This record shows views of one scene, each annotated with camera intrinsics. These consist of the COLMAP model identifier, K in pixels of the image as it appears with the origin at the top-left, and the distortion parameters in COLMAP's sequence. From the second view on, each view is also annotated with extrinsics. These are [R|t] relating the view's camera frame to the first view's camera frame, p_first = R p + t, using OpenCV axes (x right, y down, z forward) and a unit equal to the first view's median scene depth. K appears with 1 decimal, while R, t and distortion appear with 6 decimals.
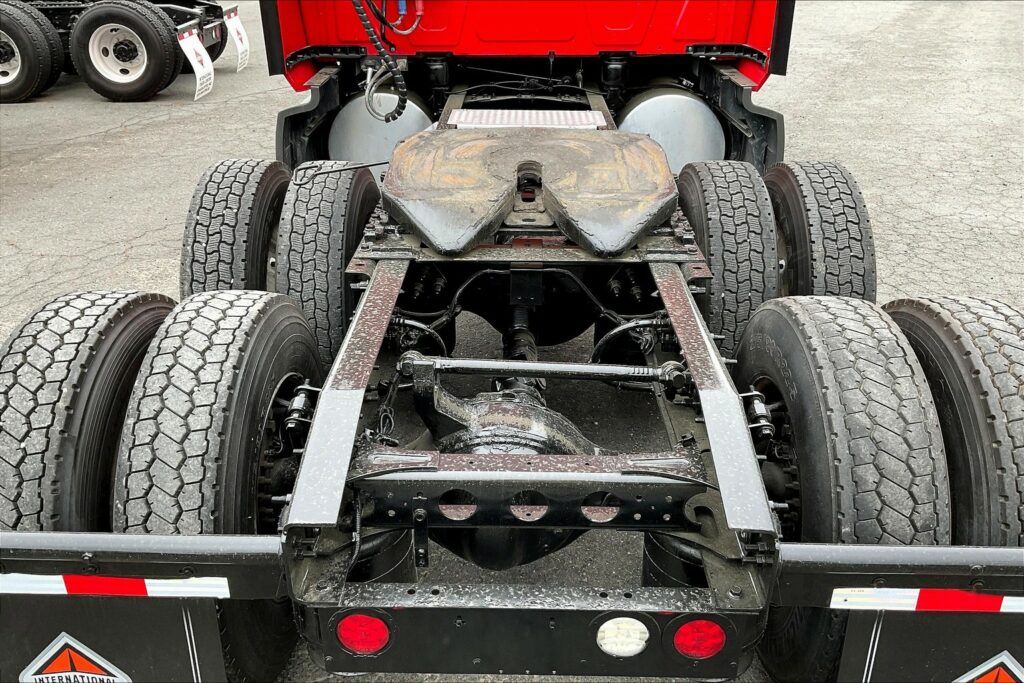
lens RADIAL K [[900.7, 0, 512.0], [0, 900.7, 341.5], [0, 0, 1]] dist [0.118129, -0.255412]
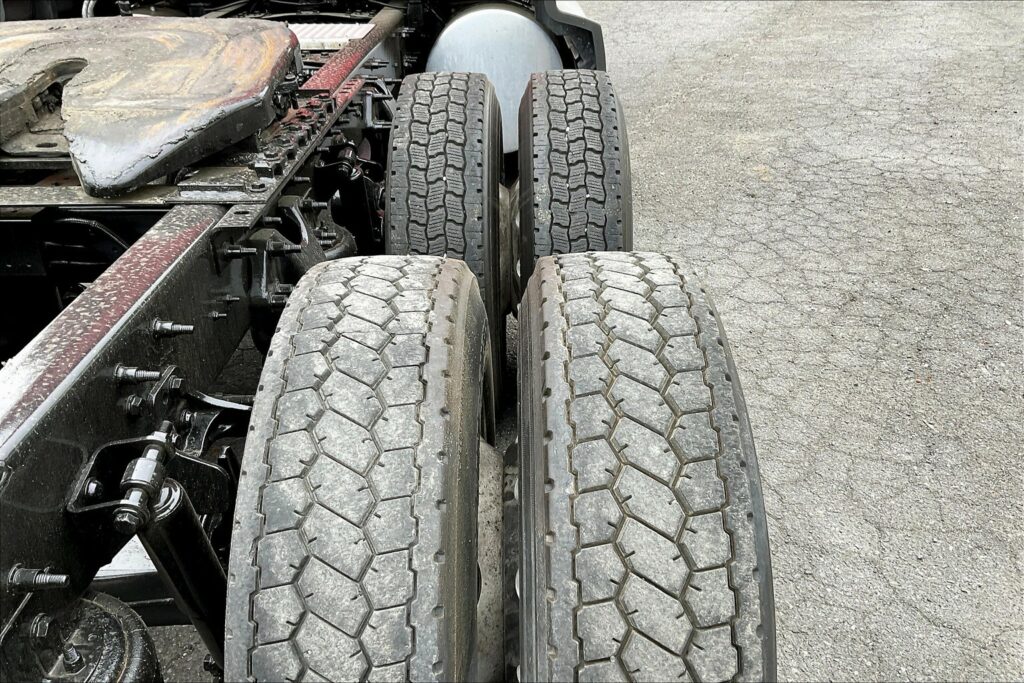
lens RADIAL K [[900.7, 0, 512.0], [0, 900.7, 341.5], [0, 0, 1]] dist [0.118129, -0.255412]
pose [[0.999872, -0.015981, -0.001127, 0.192280], [0.016011, 0.999204, 0.036529, -0.006432], [0.000542, -0.036543, 0.999332, 0.184968]]
